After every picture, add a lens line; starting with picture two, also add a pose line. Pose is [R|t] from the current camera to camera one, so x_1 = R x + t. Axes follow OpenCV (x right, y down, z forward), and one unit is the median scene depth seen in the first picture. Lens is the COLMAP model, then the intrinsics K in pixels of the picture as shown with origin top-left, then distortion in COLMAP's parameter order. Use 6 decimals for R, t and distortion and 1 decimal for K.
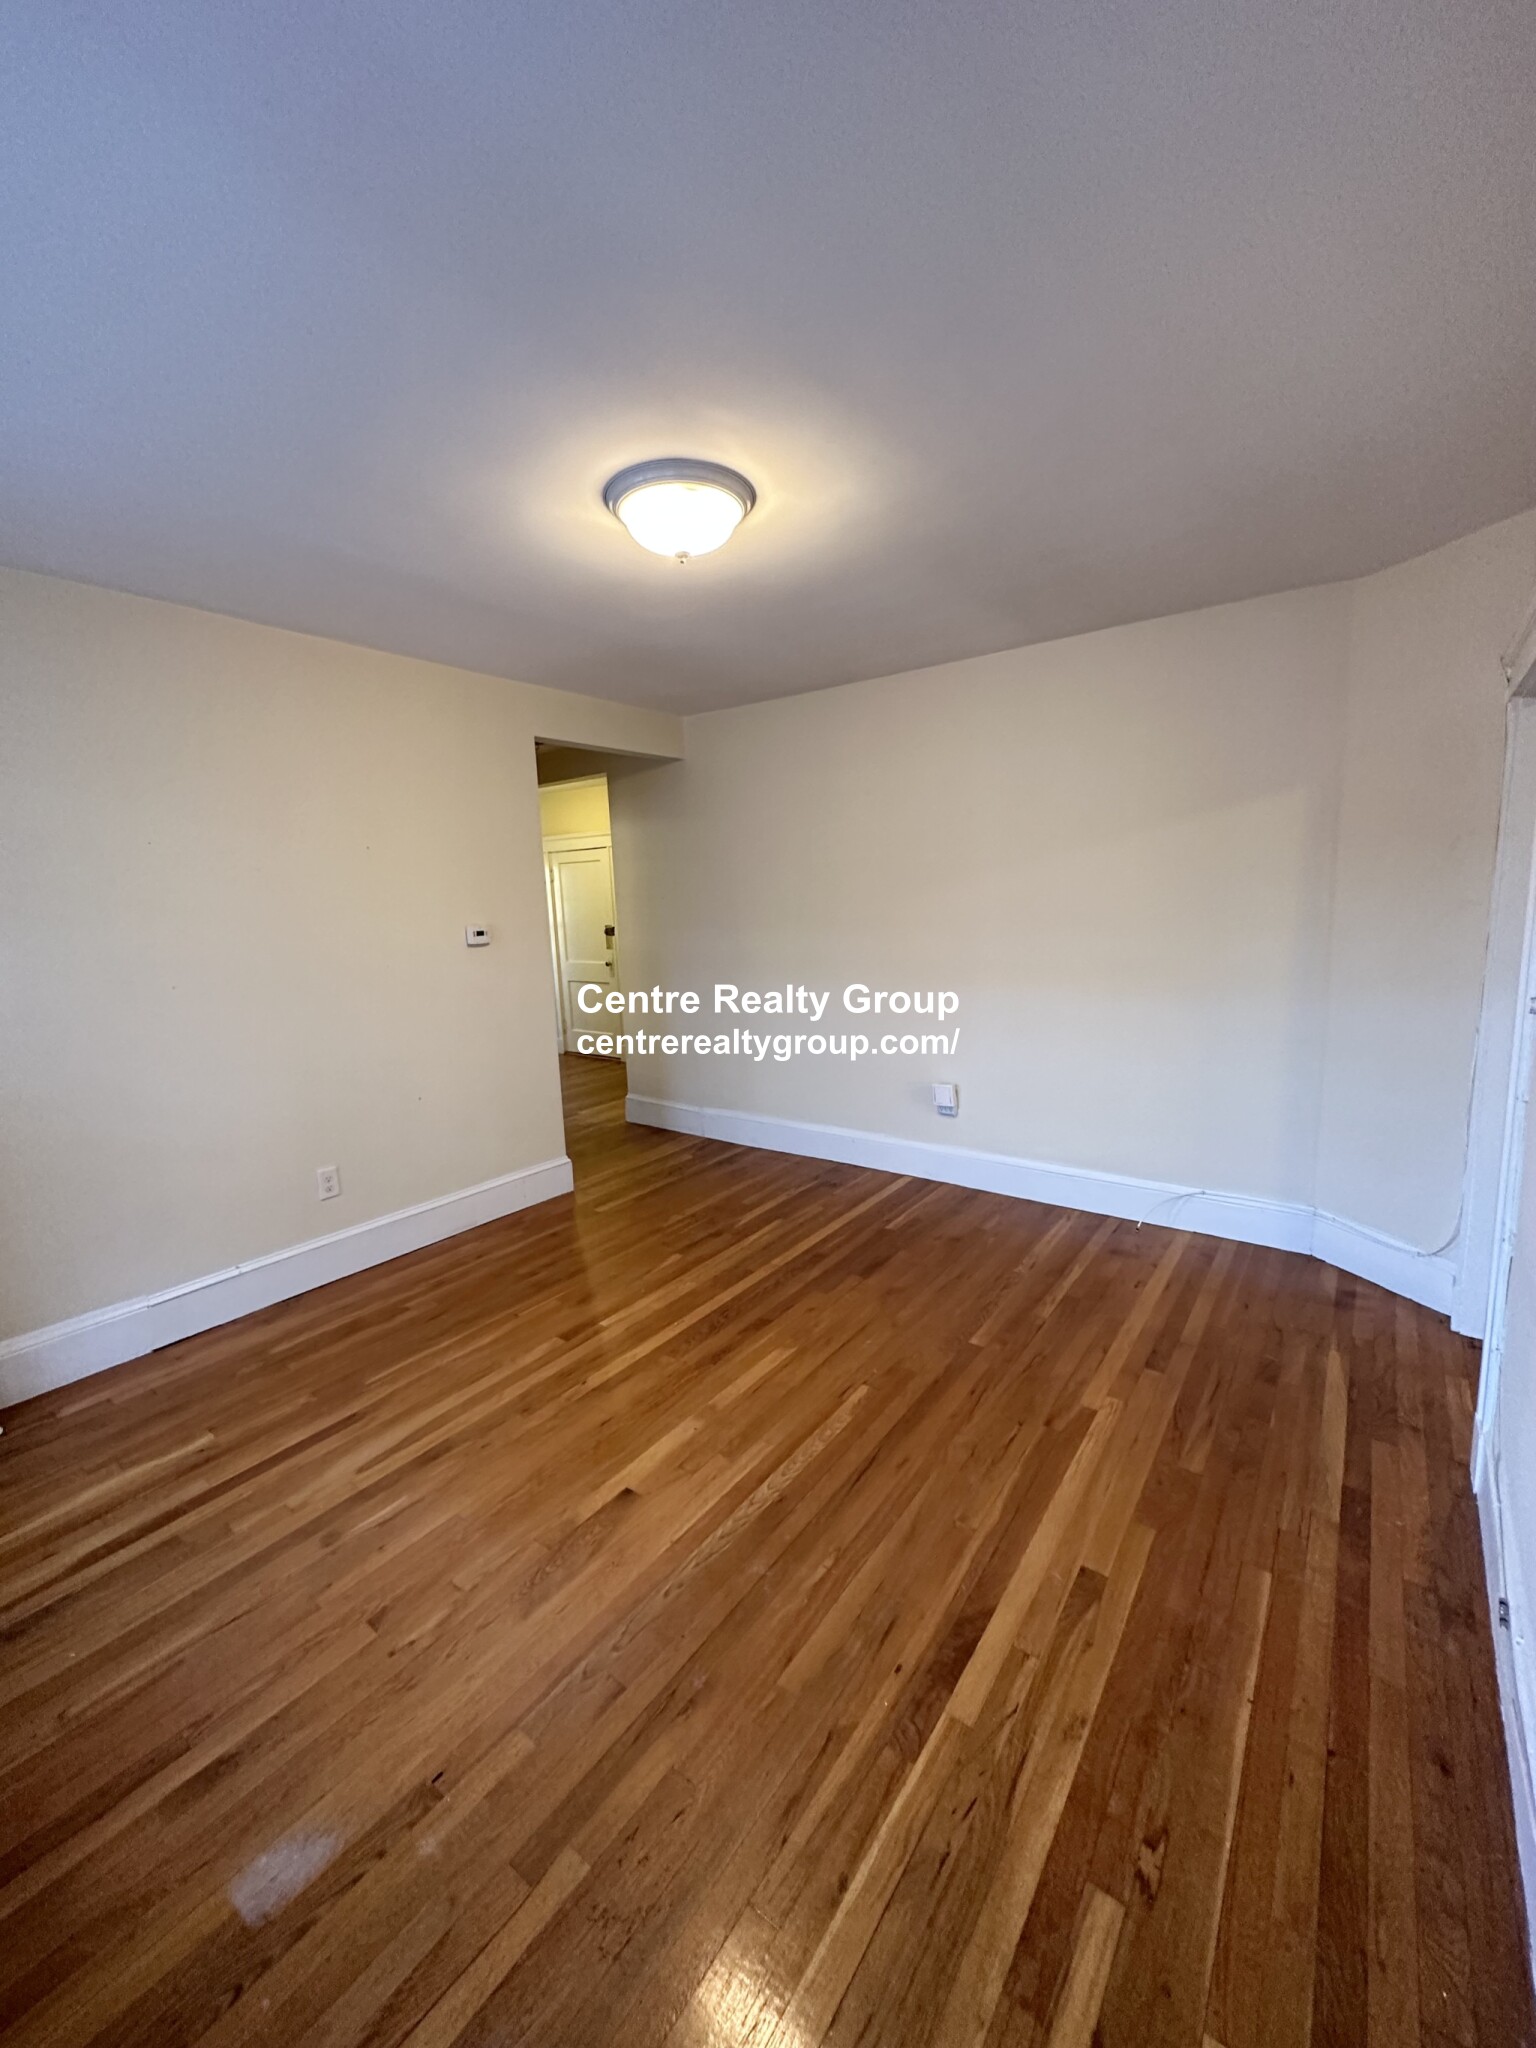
lens RADIAL K [[813.8, 0, 767.2], [0, 813.8, 1020.3], [0, 0, 1]] dist [-0.003897, 0.001171]
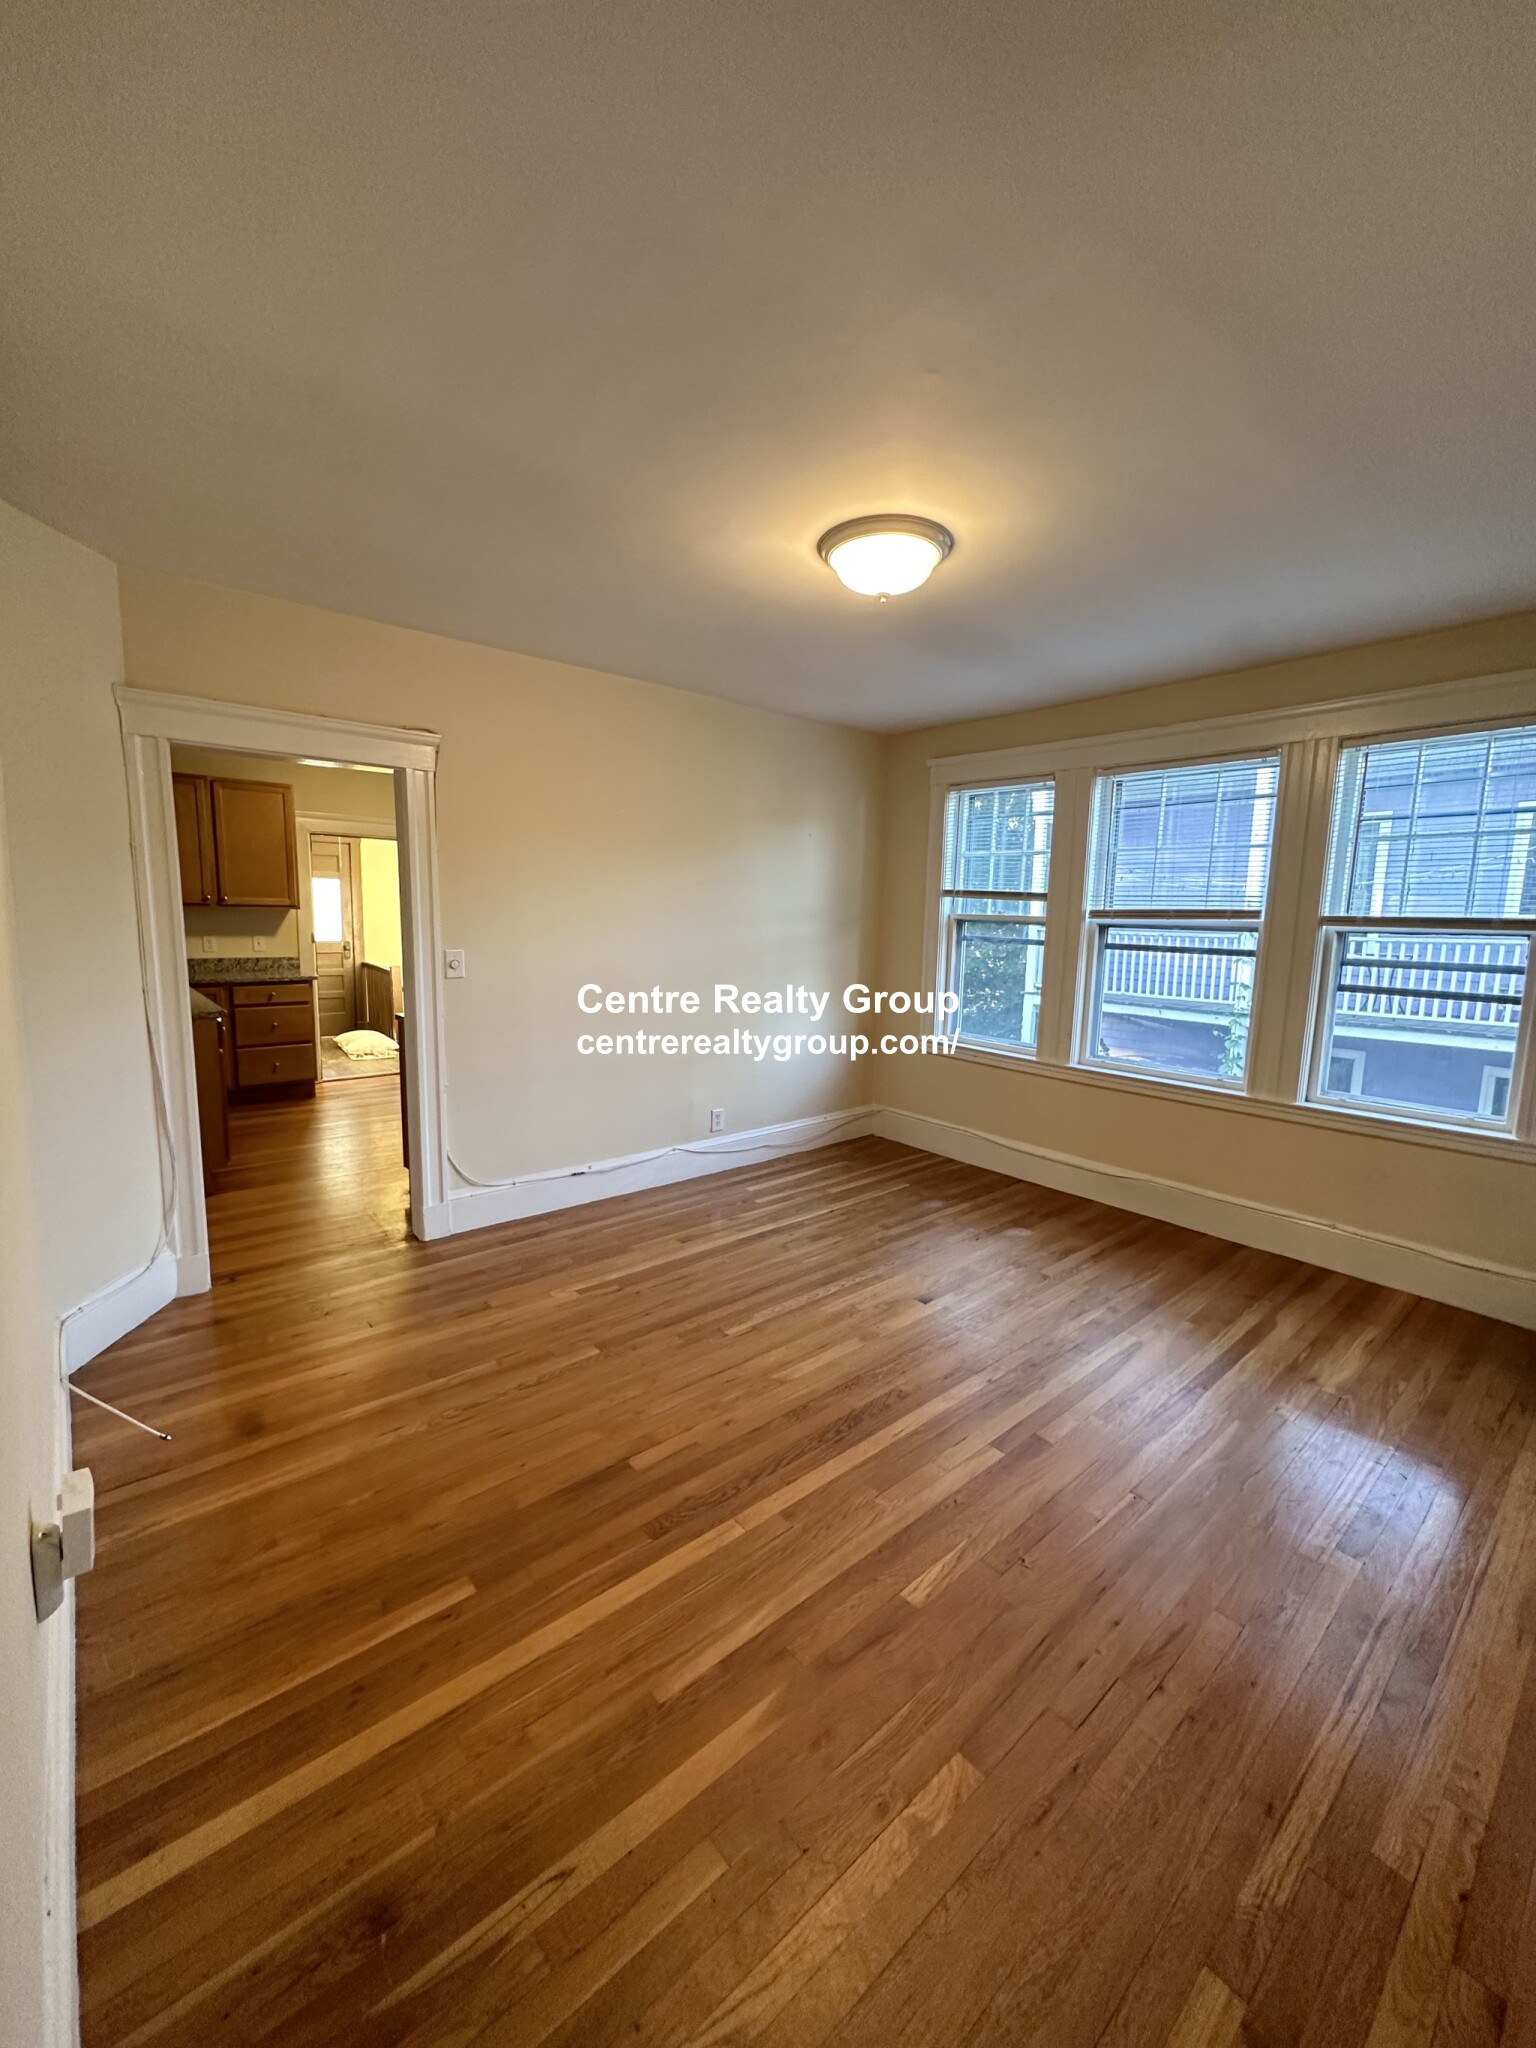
lens RADIAL K [[813.8, 0, 767.7], [0, 813.8, 1029.4], [0, 0, 1]] dist [-0.003897, 0.001171]
pose [[-0.975127, -0.018261, 0.220893, -0.172407], [0.045085, 0.959423, 0.278342, -0.263381], [-0.217012, 0.281378, -0.934736, 1.878982]]
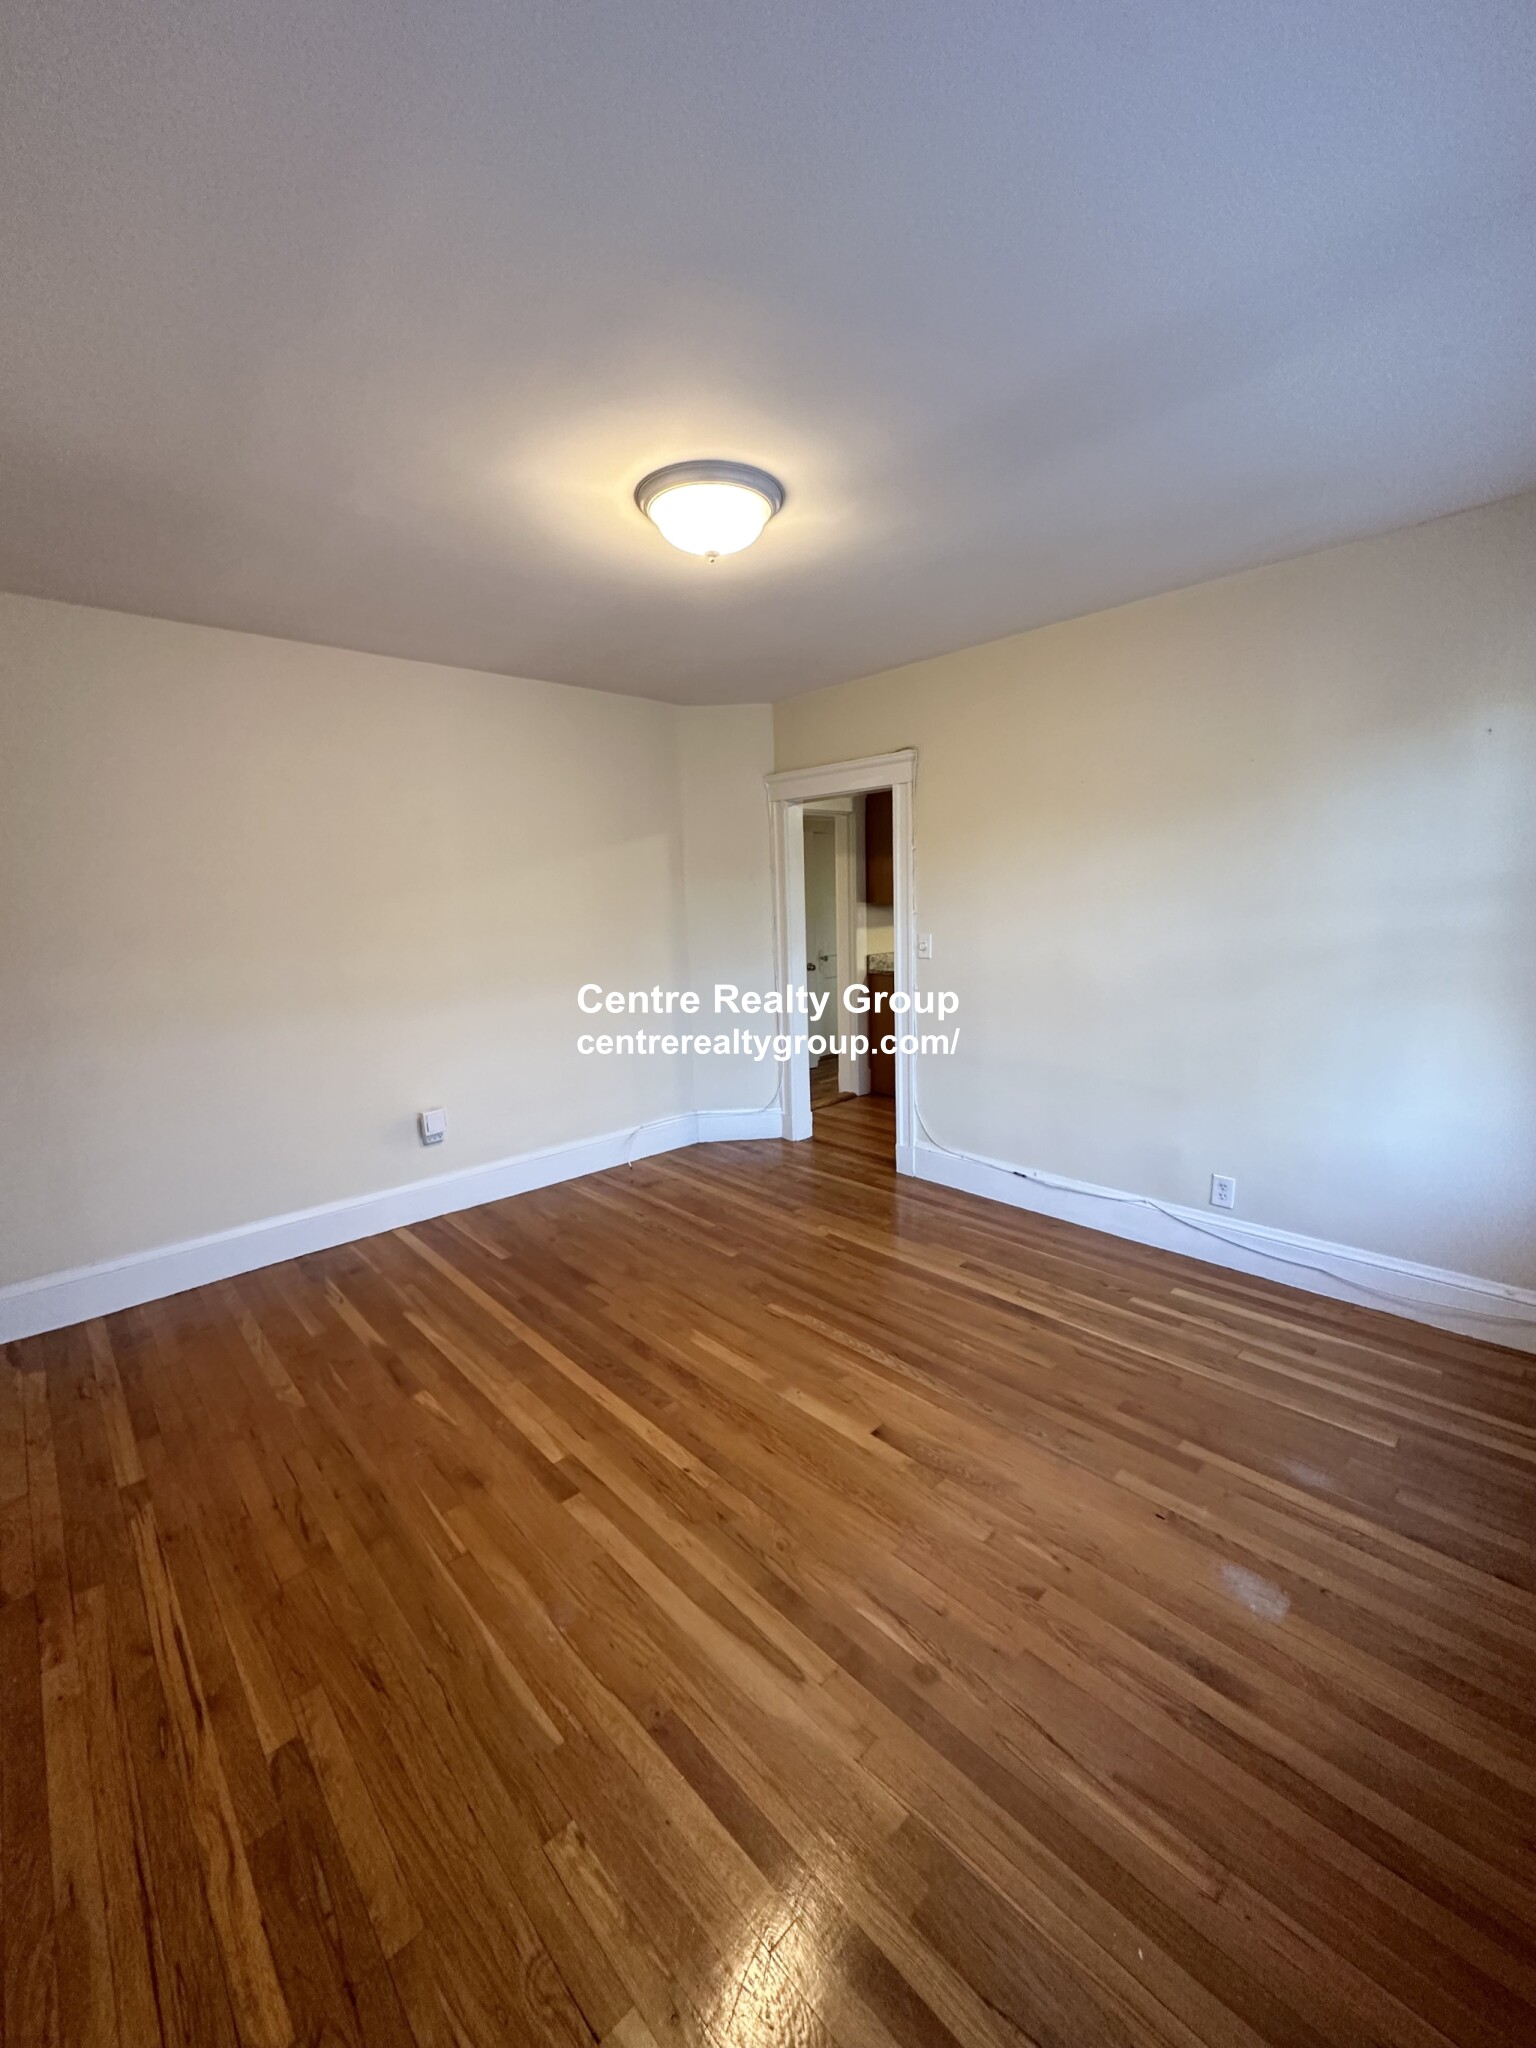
lens RADIAL K [[813.8, 0, 766.0], [0, 813.8, 1024.4], [0, 0, 1]] dist [-0.003897, 0.001171]
pose [[0.180495, -0.129815, 0.974972, -0.965572], [0.170269, 0.980410, 0.099017, -0.071297], [-0.968726, 0.148135, 0.199063, 0.687185]]
